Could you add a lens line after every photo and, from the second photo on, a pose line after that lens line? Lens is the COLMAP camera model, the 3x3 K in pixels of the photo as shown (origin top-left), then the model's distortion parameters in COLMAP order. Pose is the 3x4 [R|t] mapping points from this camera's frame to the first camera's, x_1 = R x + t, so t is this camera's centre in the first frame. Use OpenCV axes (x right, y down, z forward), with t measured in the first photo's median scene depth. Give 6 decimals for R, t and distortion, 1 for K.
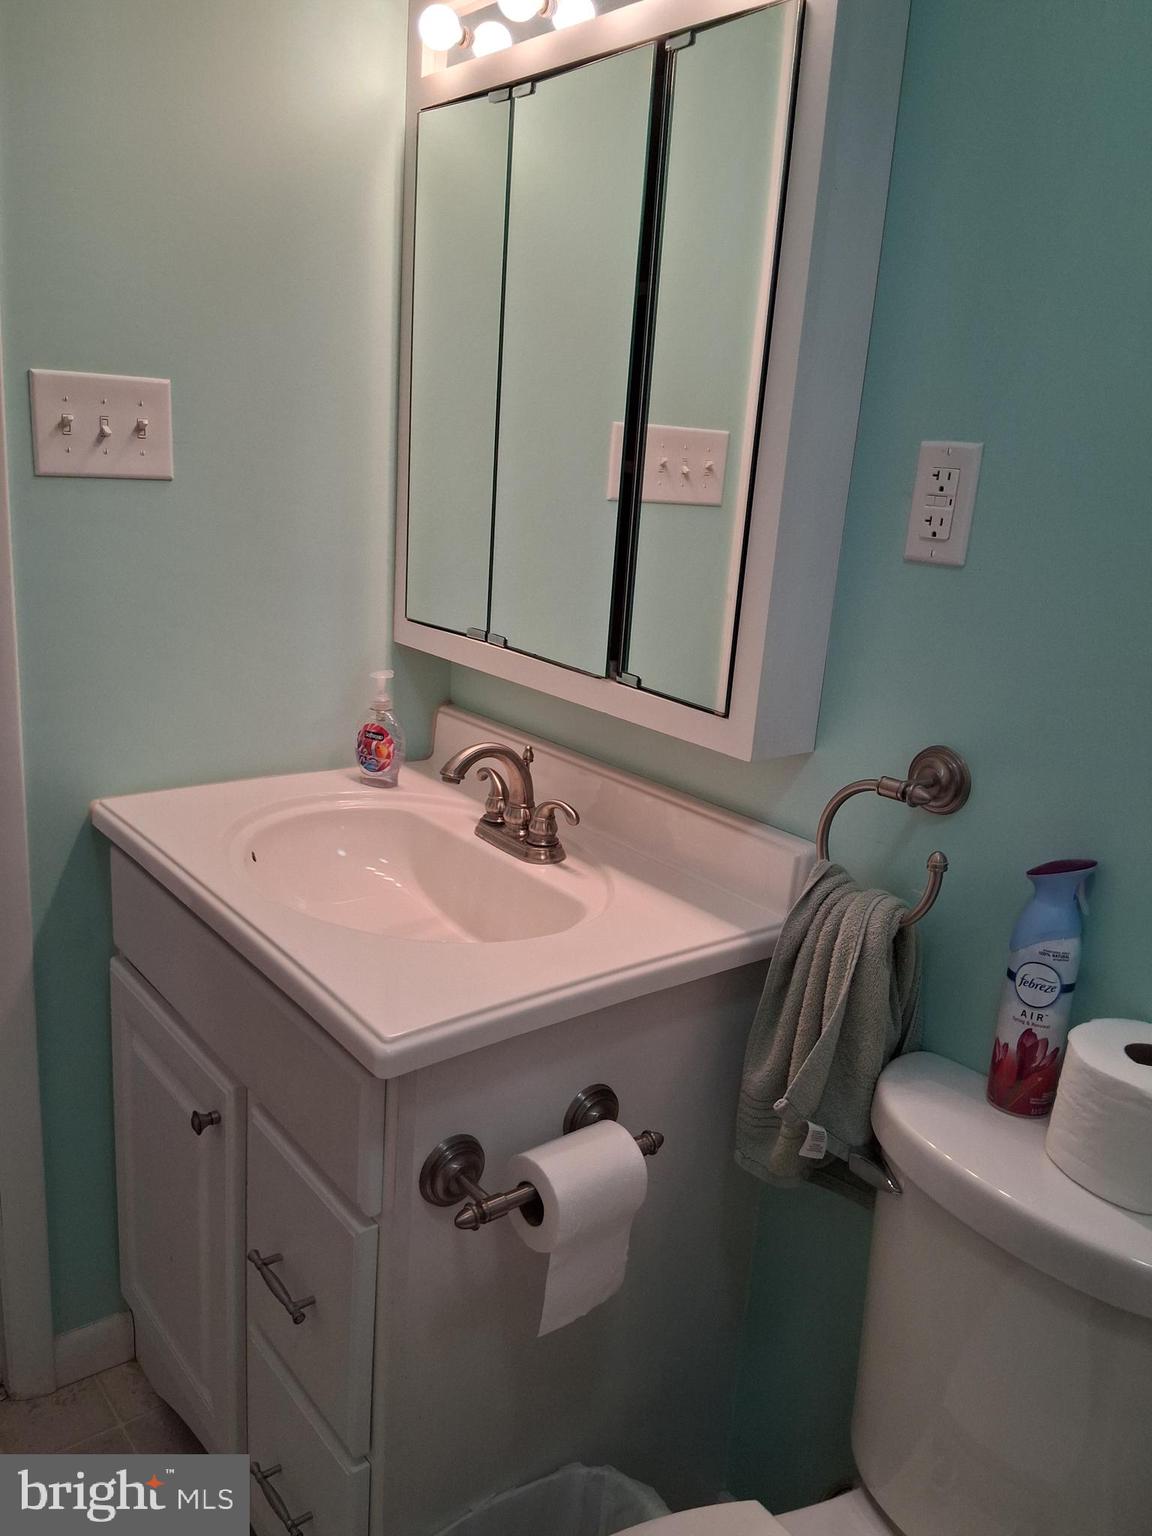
lens RADIAL K [[1159.0, 0, 576.0], [0, 1159.0, 768.0], [0, 0, 1]] dist [0.122042, -0.201488]
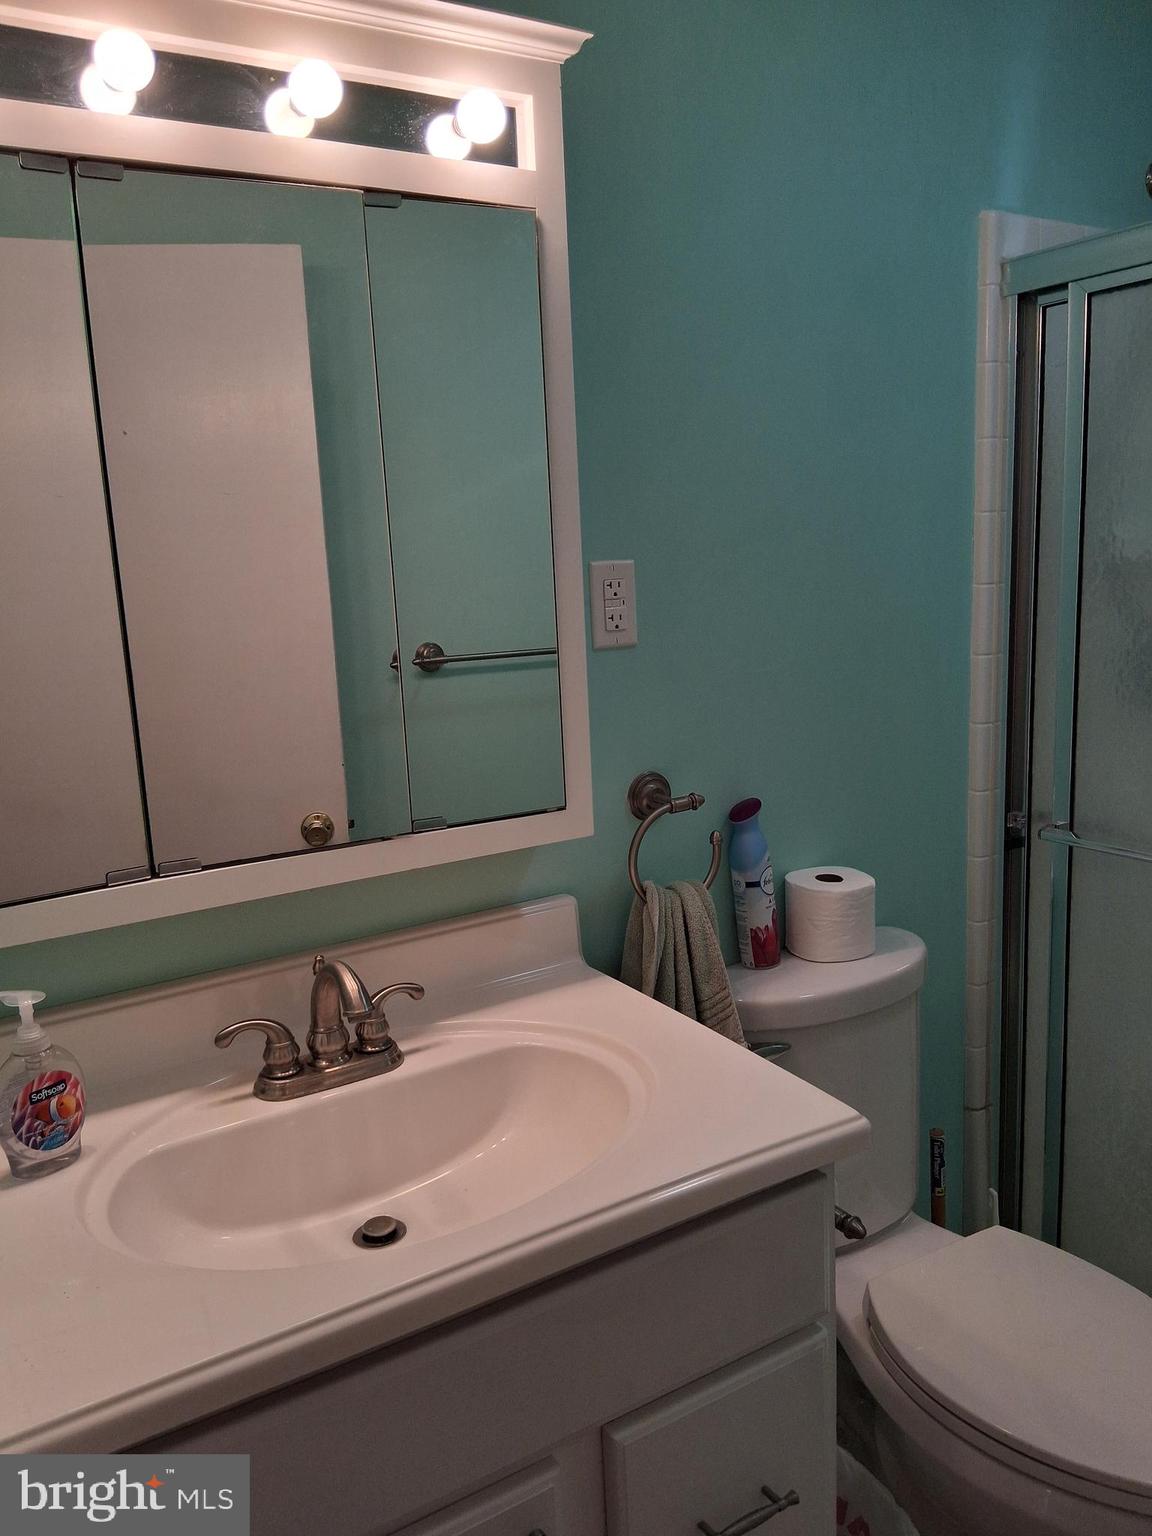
lens RADIAL K [[1159.0, 0, 576.0], [0, 1159.0, 768.0], [0, 0, 1]] dist [0.122042, -0.201488]
pose [[0.127863, -0.250072, 0.959747, -1.027678], [0.323423, 0.925305, 0.198010, -0.325828], [-0.937576, 0.285086, 0.199191, 0.811175]]
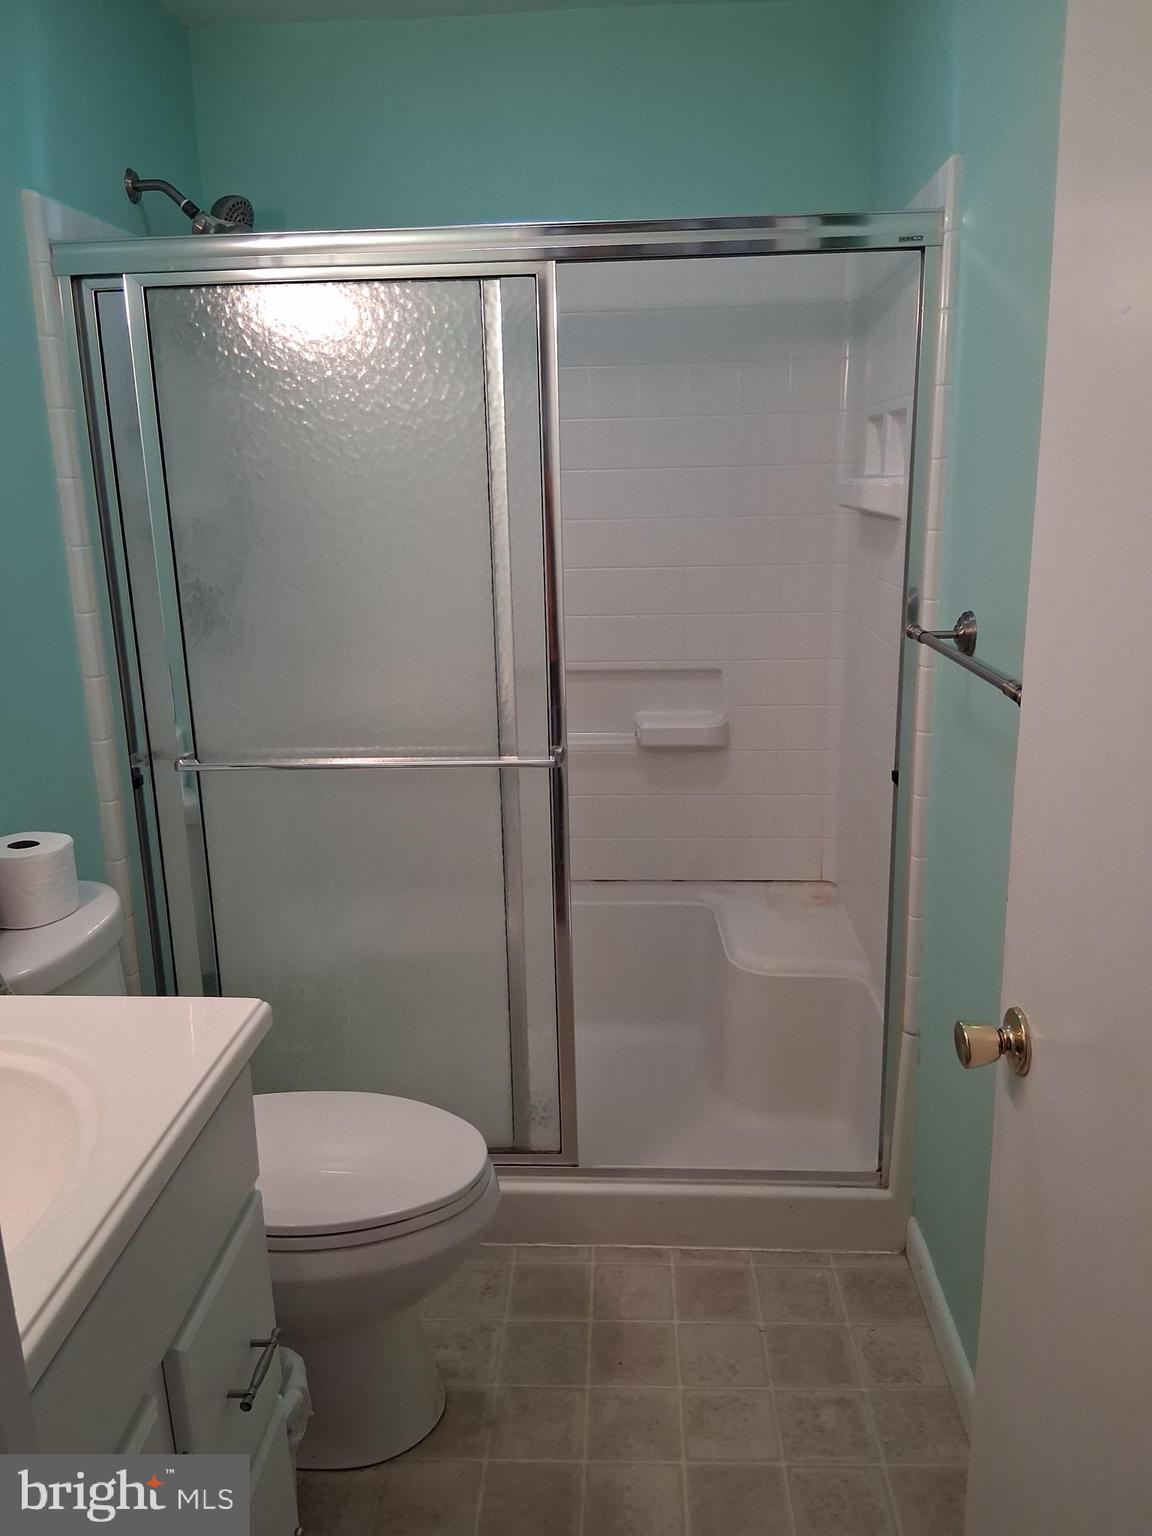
lens RADIAL K [[1181.8, 0, 576.3], [0, 1181.8, 789.7], [0, 0, 1]] dist [-0.057791, -0.000753]
pose [[-0.745580, -0.221674, 0.628468, -1.022202], [0.154015, 0.860208, 0.486129, -0.463487], [-0.648375, 0.459242, -0.607212, 1.252212]]
